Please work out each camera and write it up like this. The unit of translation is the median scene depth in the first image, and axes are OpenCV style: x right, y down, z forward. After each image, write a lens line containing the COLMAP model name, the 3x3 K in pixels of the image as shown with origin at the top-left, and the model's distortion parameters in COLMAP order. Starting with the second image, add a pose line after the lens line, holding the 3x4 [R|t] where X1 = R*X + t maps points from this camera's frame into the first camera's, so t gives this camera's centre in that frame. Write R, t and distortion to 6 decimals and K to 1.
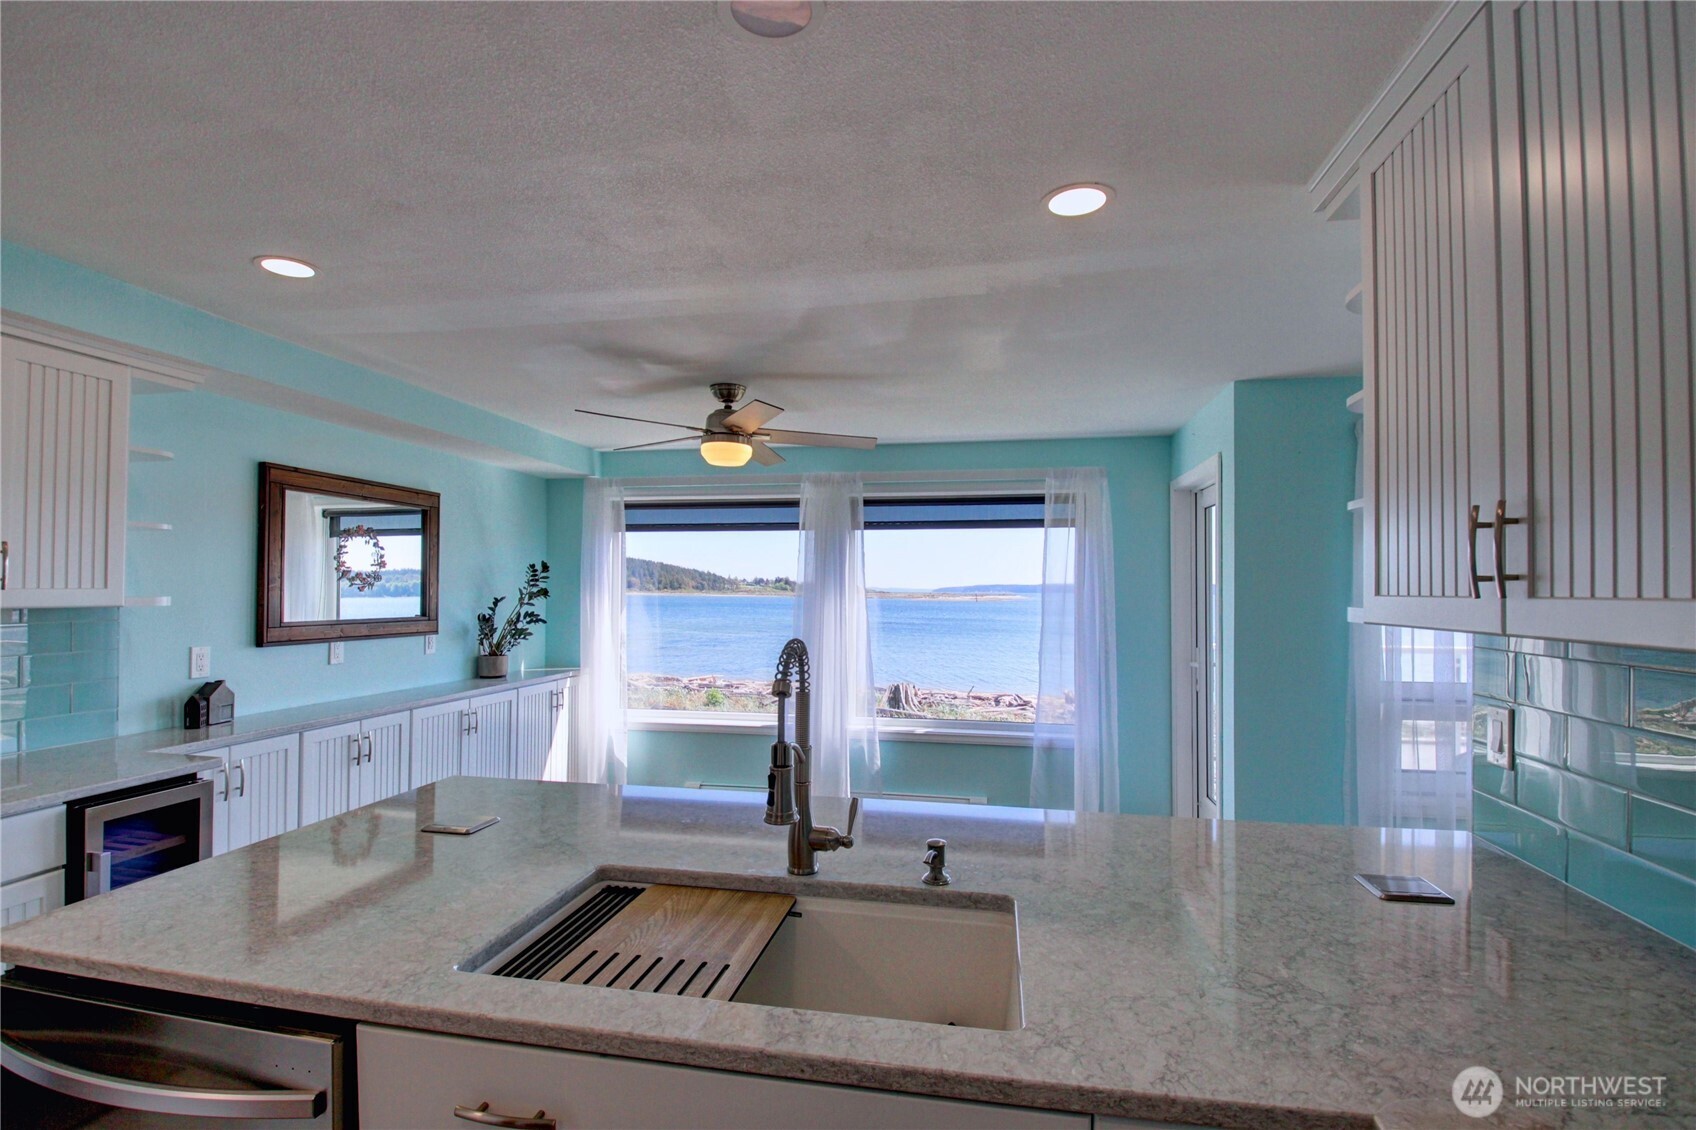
lens RADIAL K [[804.3, 0, 843.3], [0, 804.3, 576.4], [0, 0, 1]] dist [0.002161, -0.019597]
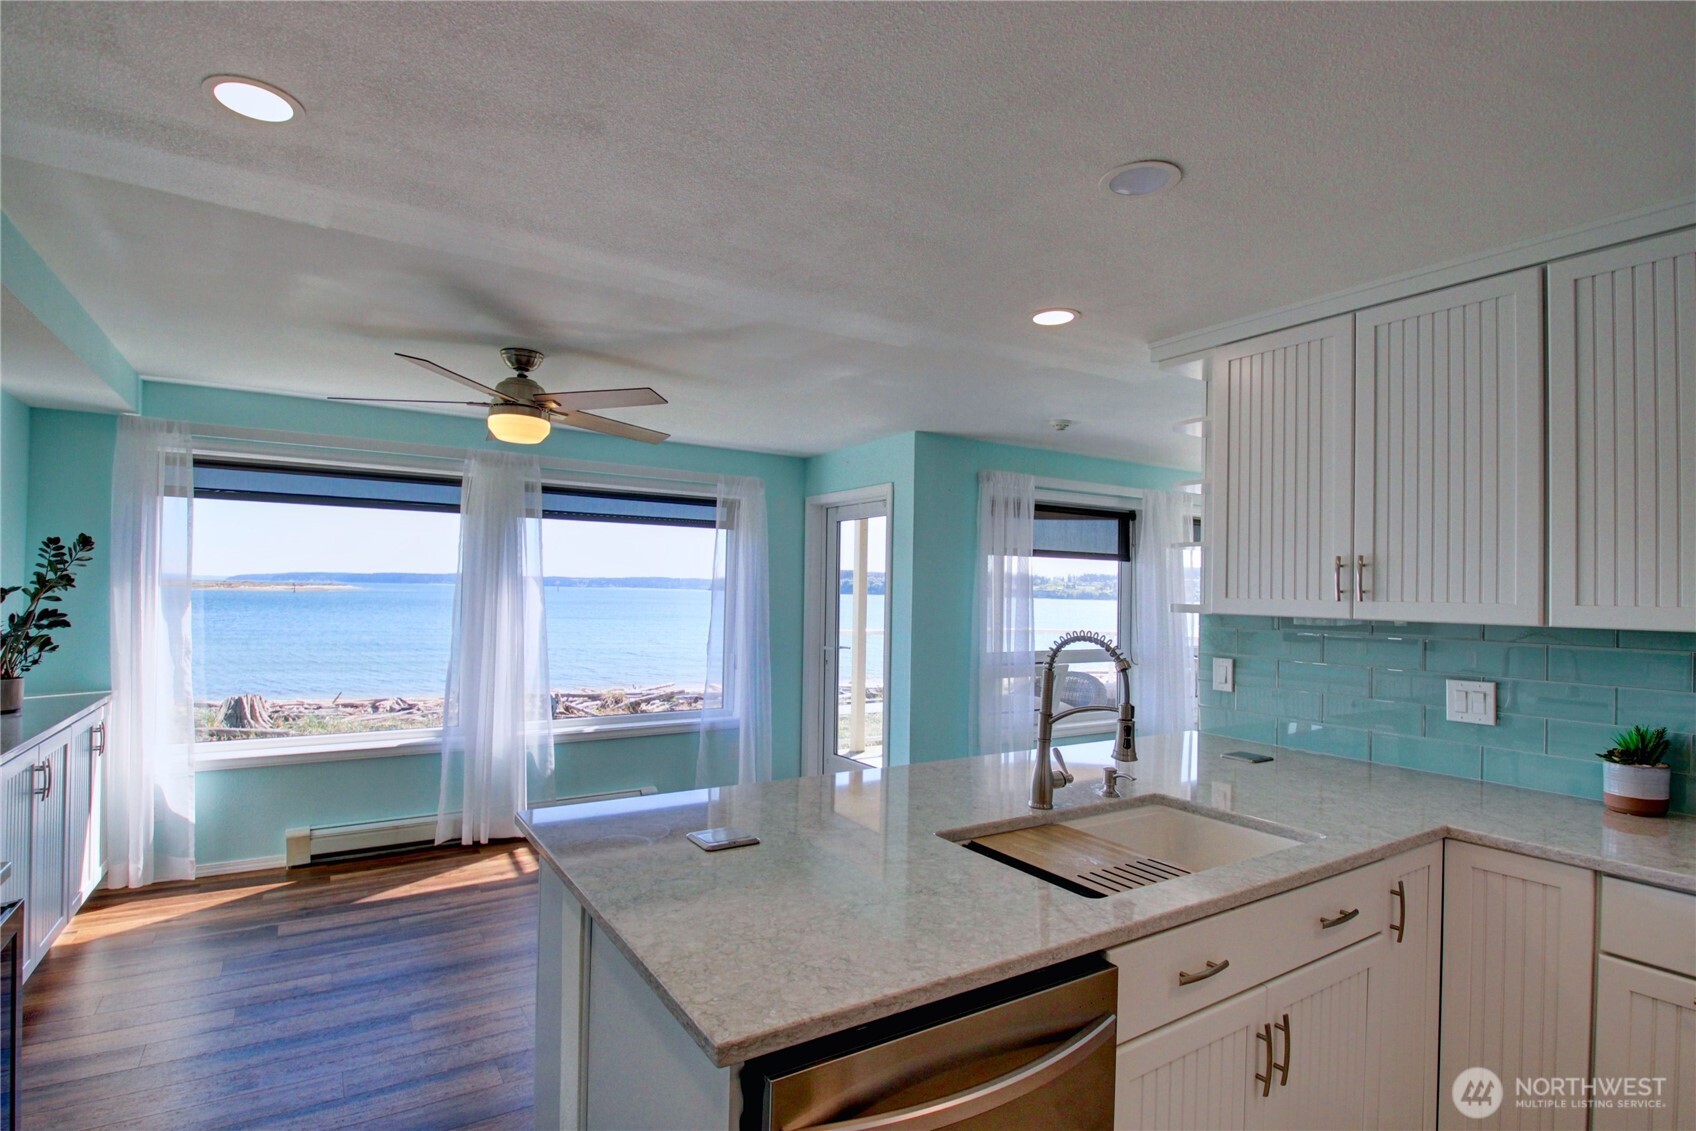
lens RADIAL K [[817.1, 0, 837.7], [0, 817.1, 574.7], [0, 0, 1]] dist [0.019775, -0.032720]
pose [[0.731688, 0.020815, 0.681322, -0.508506], [-0.026553, 0.999645, -0.002024, -0.000816], [-0.681123, -0.016610, 0.731981, 0.105684]]
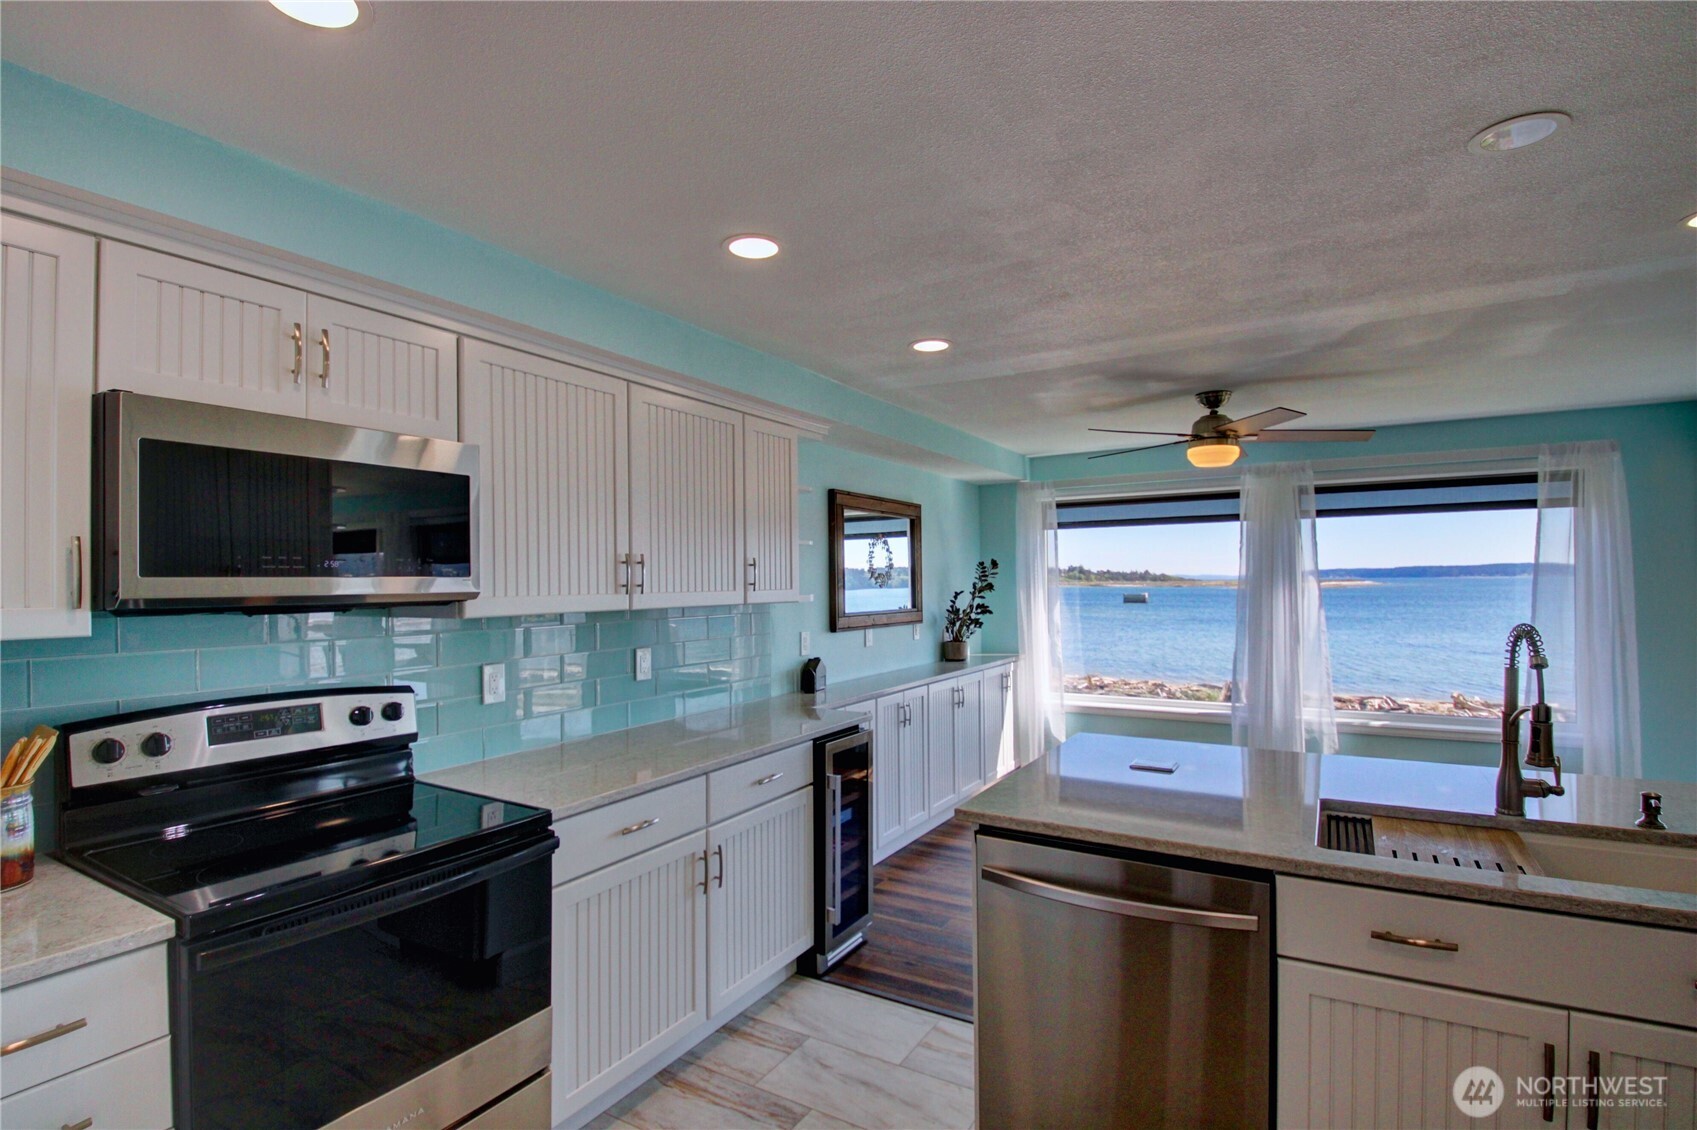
lens RADIAL K [[822.3, 0, 837.2], [0, 822.3, 573.8], [0, 0, 1]] dist [0.018199, -0.033461]
pose [[0.936345, -0.019247, -0.350553, -0.236937], [0.022201, 0.999744, 0.004411, -0.010880], [0.350378, -0.011913, 0.936533, -0.216924]]
